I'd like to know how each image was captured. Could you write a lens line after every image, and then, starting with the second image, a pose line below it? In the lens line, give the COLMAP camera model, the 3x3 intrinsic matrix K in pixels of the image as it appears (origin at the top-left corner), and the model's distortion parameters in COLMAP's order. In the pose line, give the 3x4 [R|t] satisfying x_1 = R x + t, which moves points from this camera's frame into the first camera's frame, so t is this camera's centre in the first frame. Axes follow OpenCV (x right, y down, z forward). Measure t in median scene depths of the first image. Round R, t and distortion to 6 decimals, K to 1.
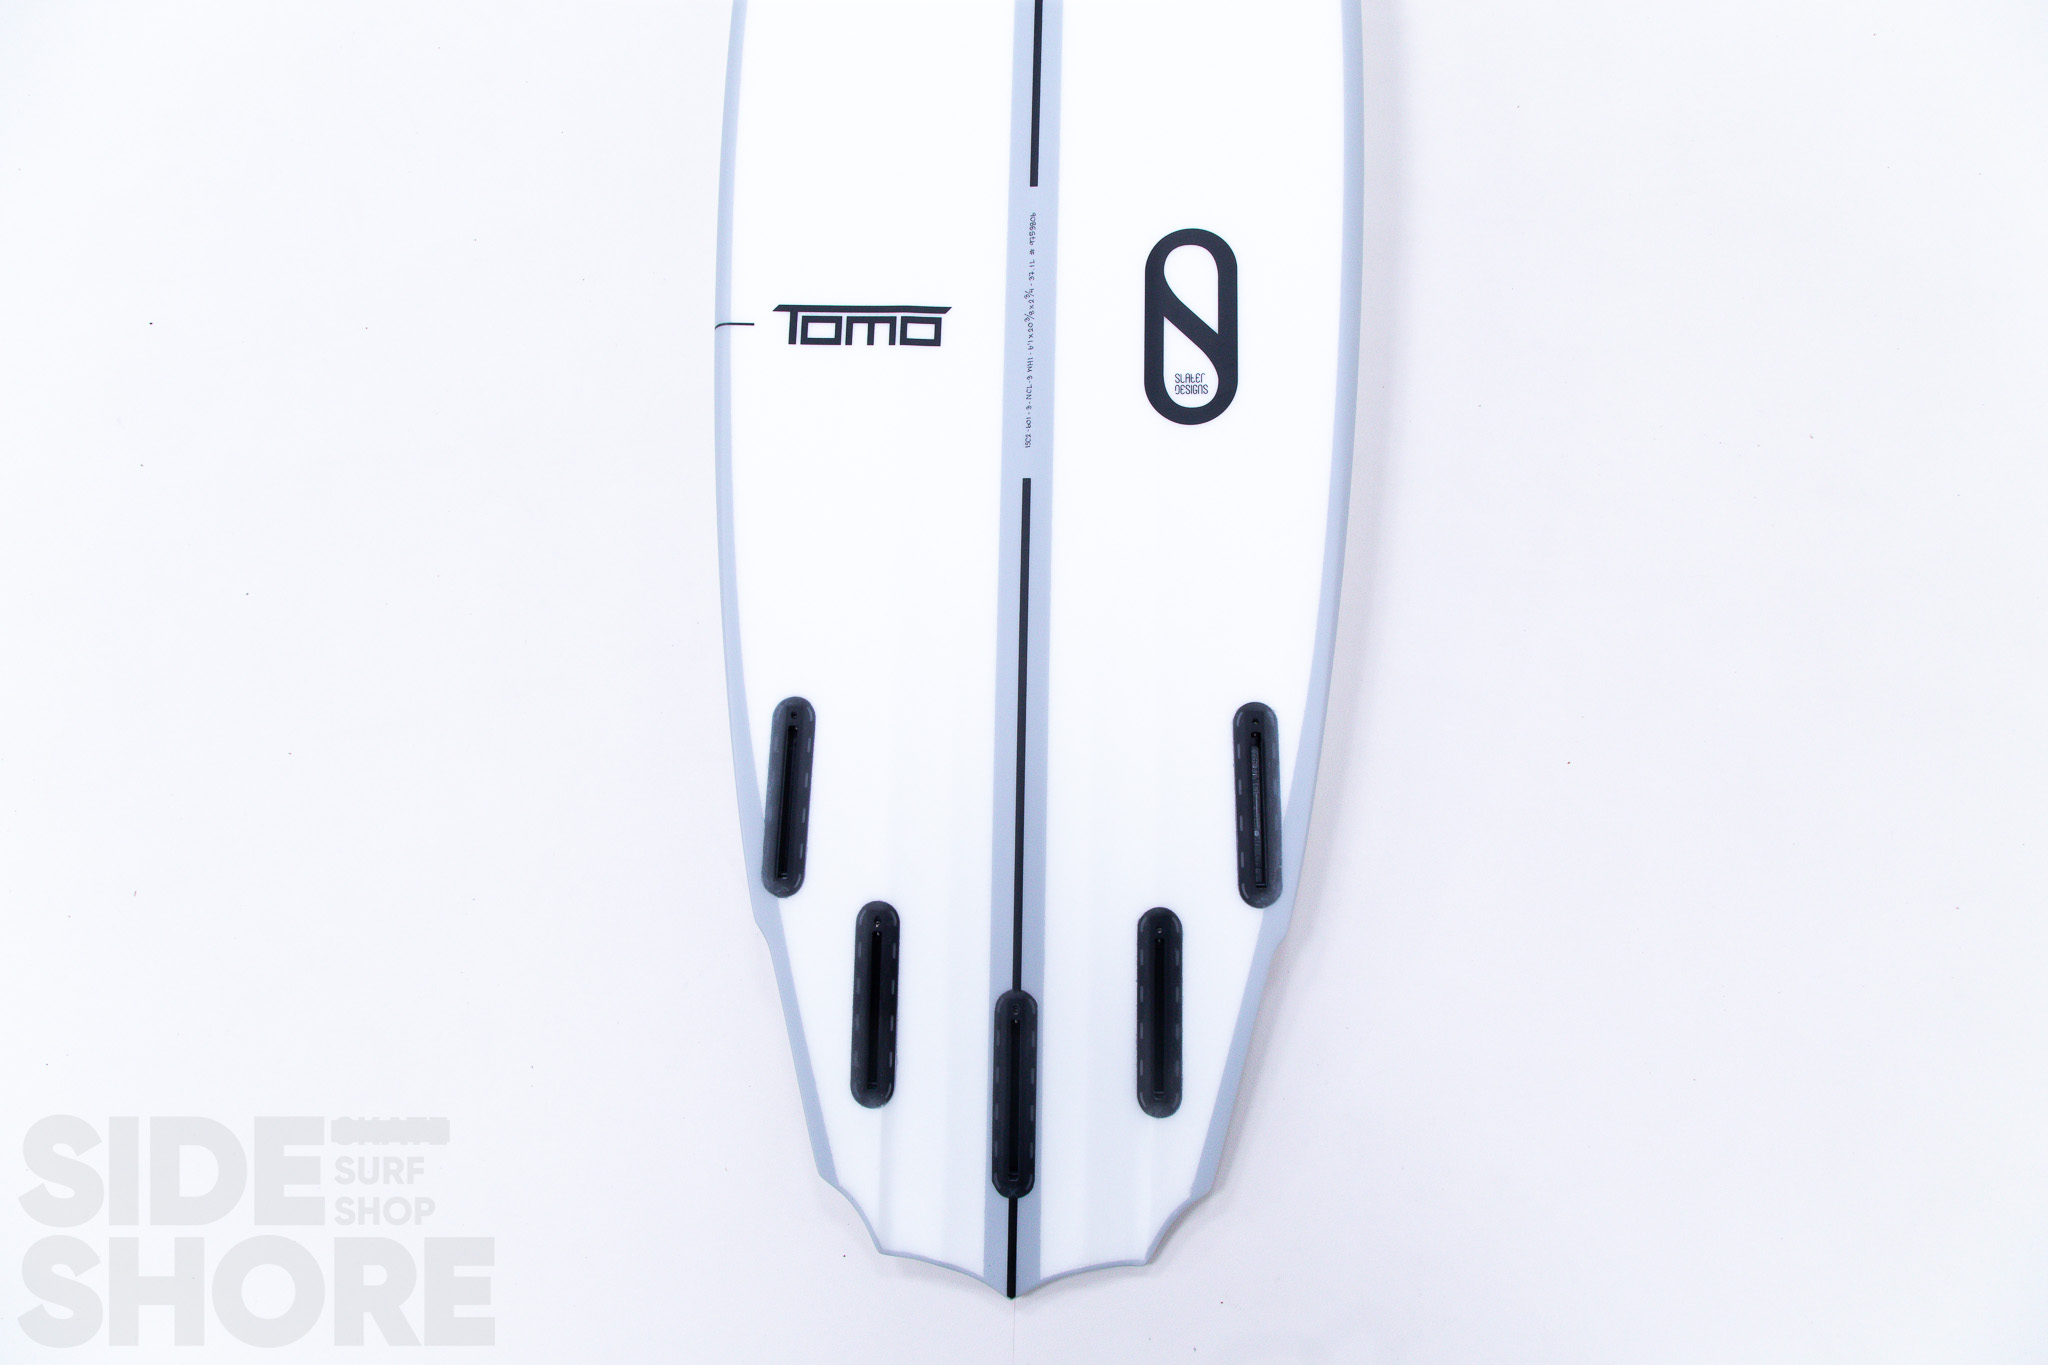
lens RADIAL K [[1371.9, 0, 1024.0], [0, 1371.9, 682.5], [0, 0, 1]] dist [0.009436, 0.002857]
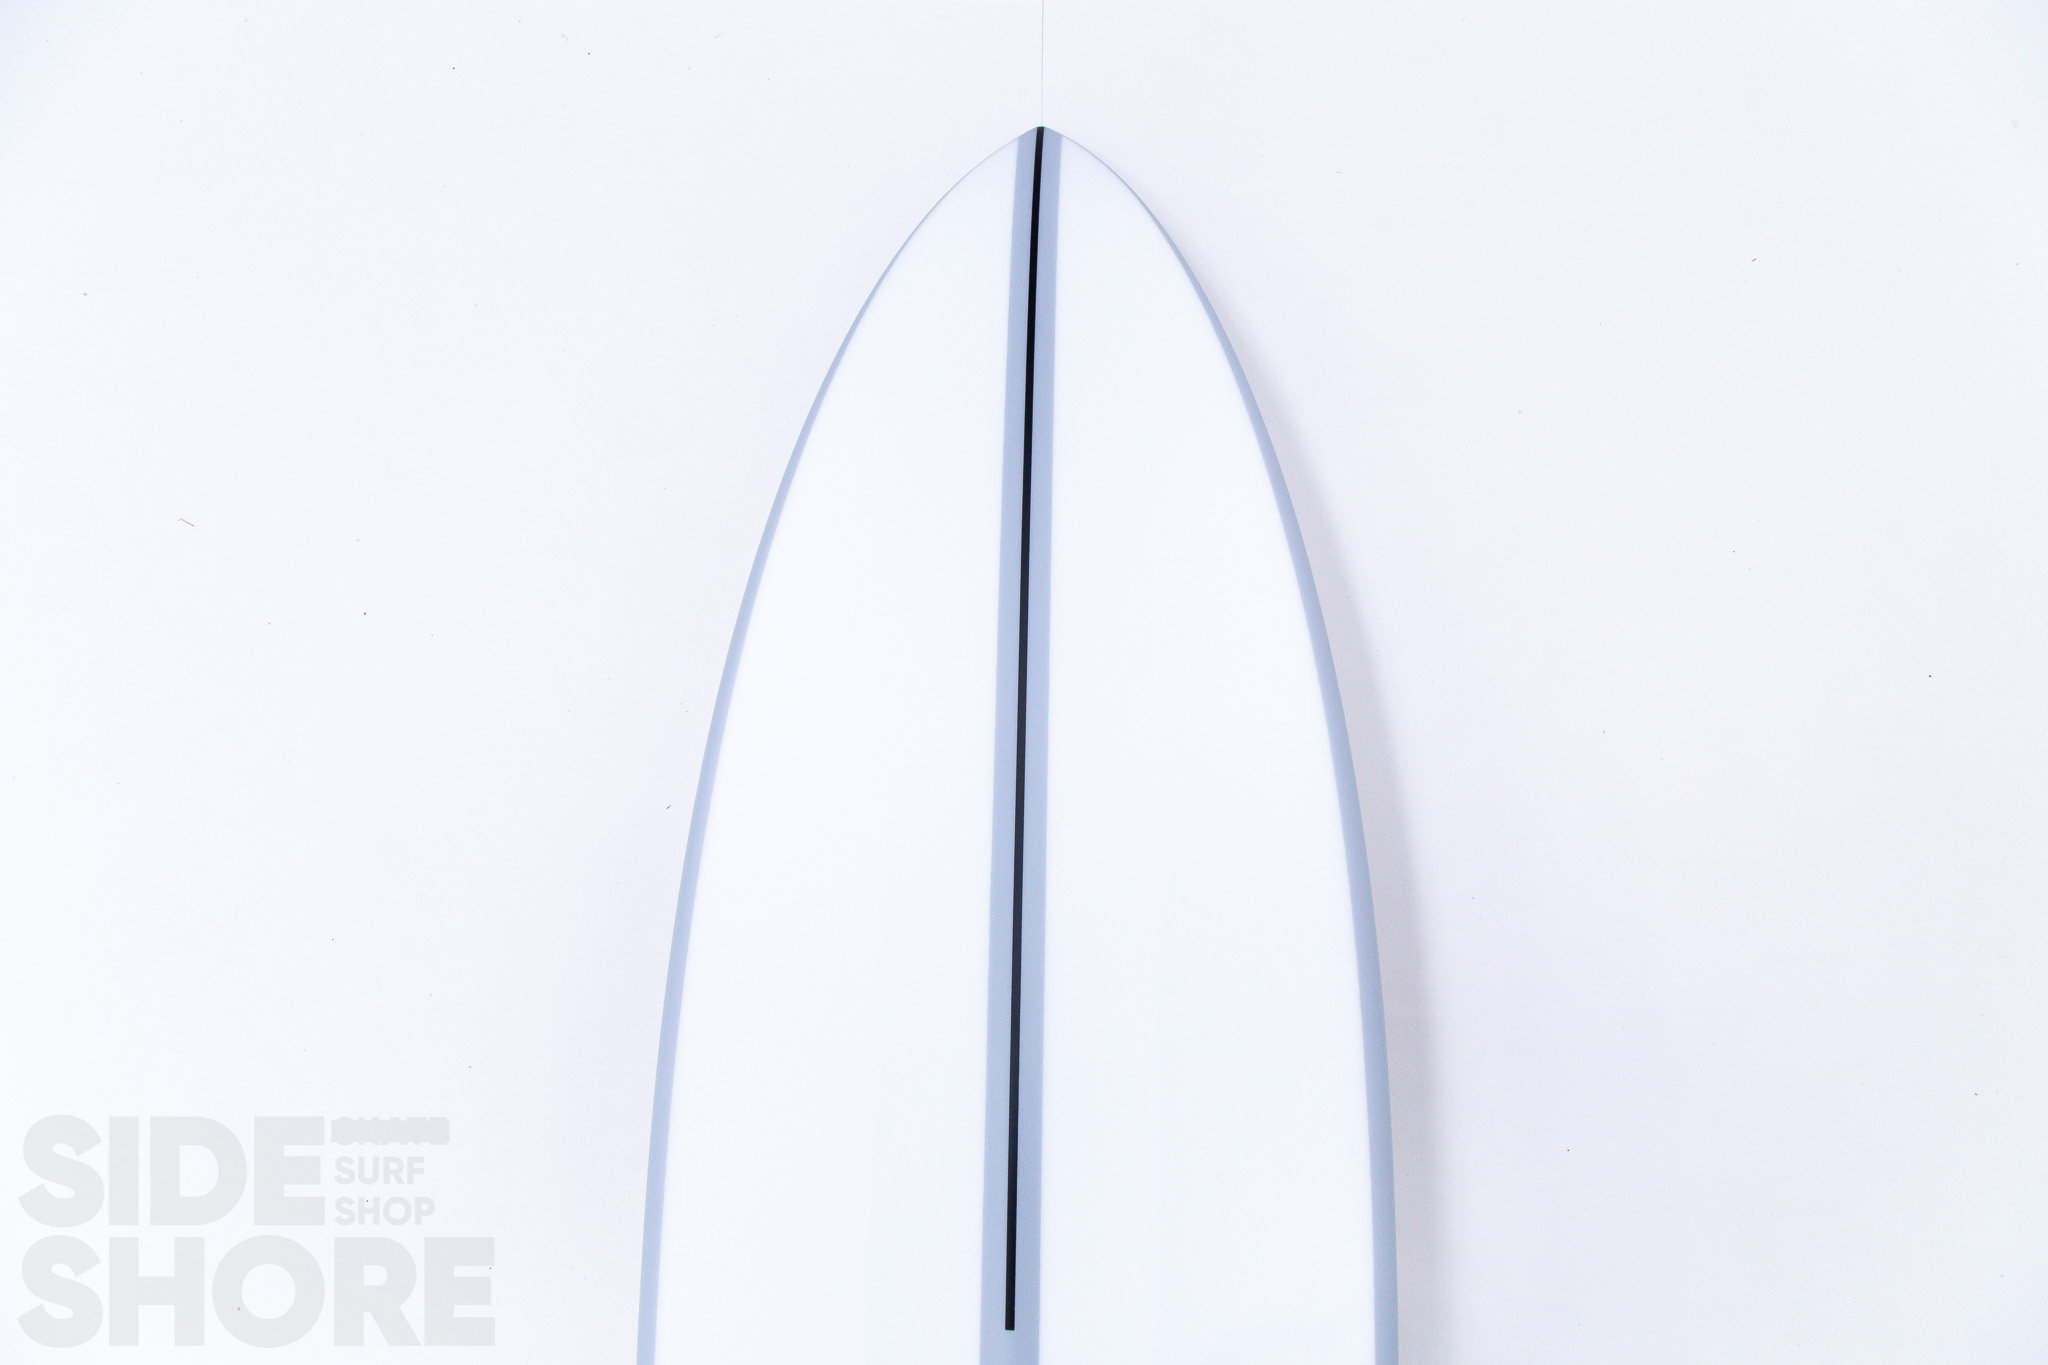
lens RADIAL K [[1371.9, 0, 1024.0], [0, 1371.9, 682.5], [0, 0, 1]] dist [0.009436, 0.002857]
pose [[0.999999, -0.001708, 0.000029, 0.005333], [0.001708, 0.999943, -0.010583, -0.239080], [-0.000011, 0.010583, 0.999944, 0.045505]]
